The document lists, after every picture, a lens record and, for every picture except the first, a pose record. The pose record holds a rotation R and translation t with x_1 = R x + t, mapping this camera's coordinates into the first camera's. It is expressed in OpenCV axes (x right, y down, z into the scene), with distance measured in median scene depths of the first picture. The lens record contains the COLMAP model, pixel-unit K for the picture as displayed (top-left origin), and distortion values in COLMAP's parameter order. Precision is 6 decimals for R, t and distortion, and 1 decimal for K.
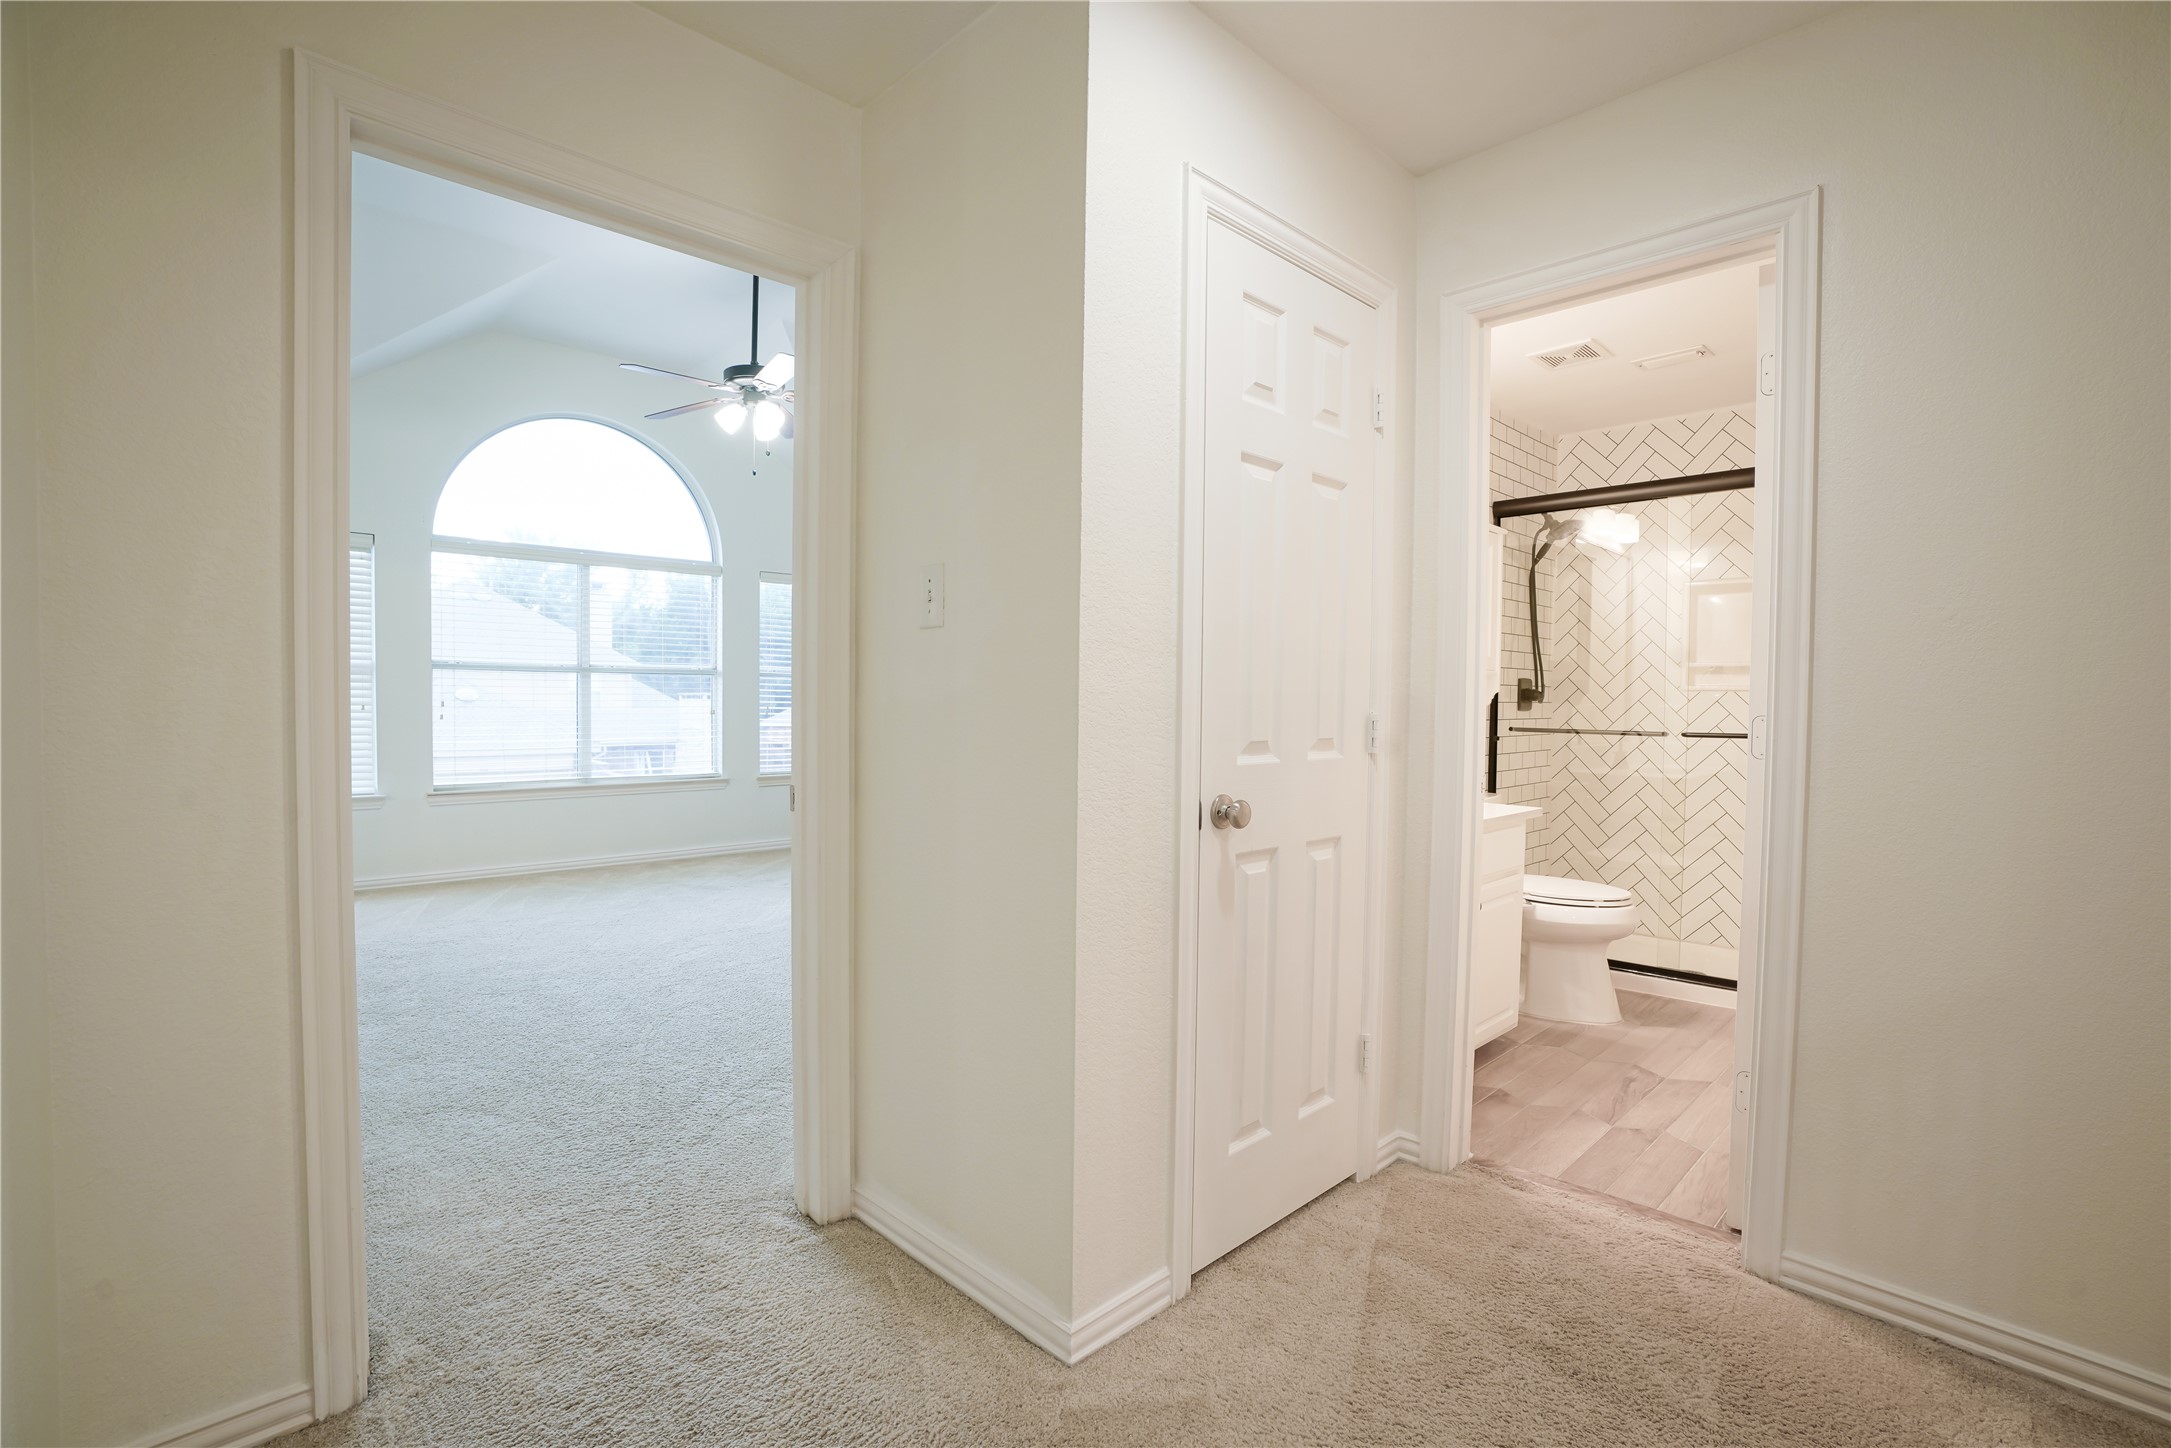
lens RADIAL K [[1007.6, 0, 1096.4], [0, 1007.6, 724.4], [0, 0, 1]] dist [-0.059107, 0.021339]
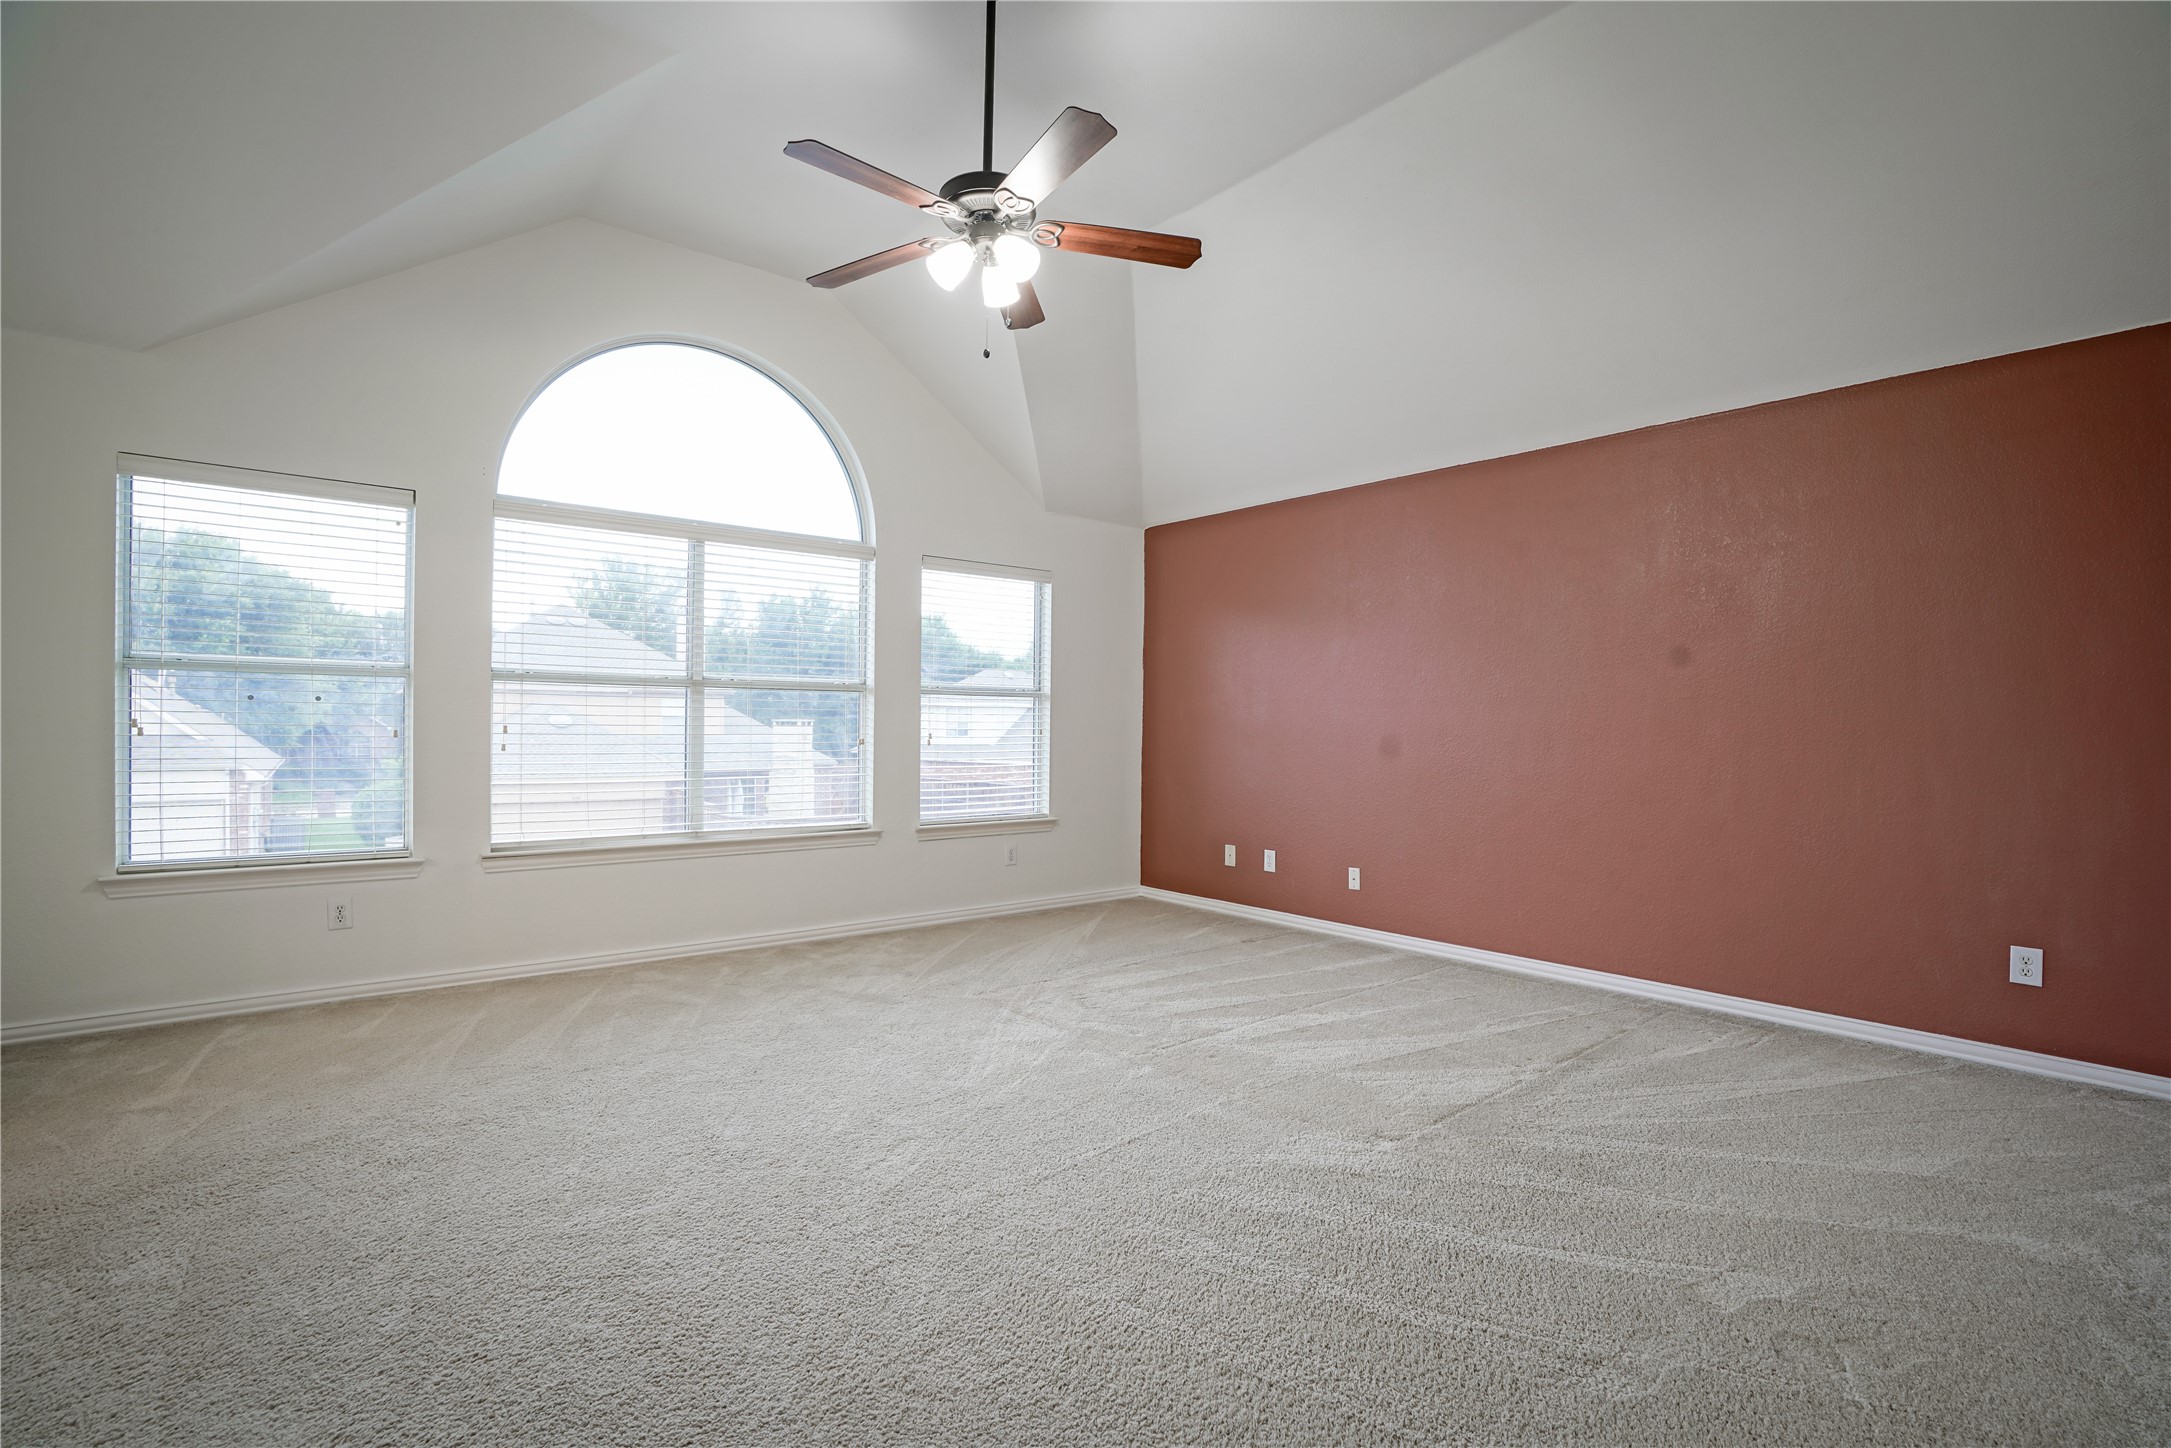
lens RADIAL K [[1007.6, 0, 1094.7], [0, 1007.6, 723.1], [0, 0, 1]] dist [-0.059107, 0.021339]
pose [[0.997094, 0.001059, -0.076179, -0.180210], [-0.003274, 0.999576, -0.028947, -0.005696], [0.076116, 0.029113, 0.996674, 0.313314]]
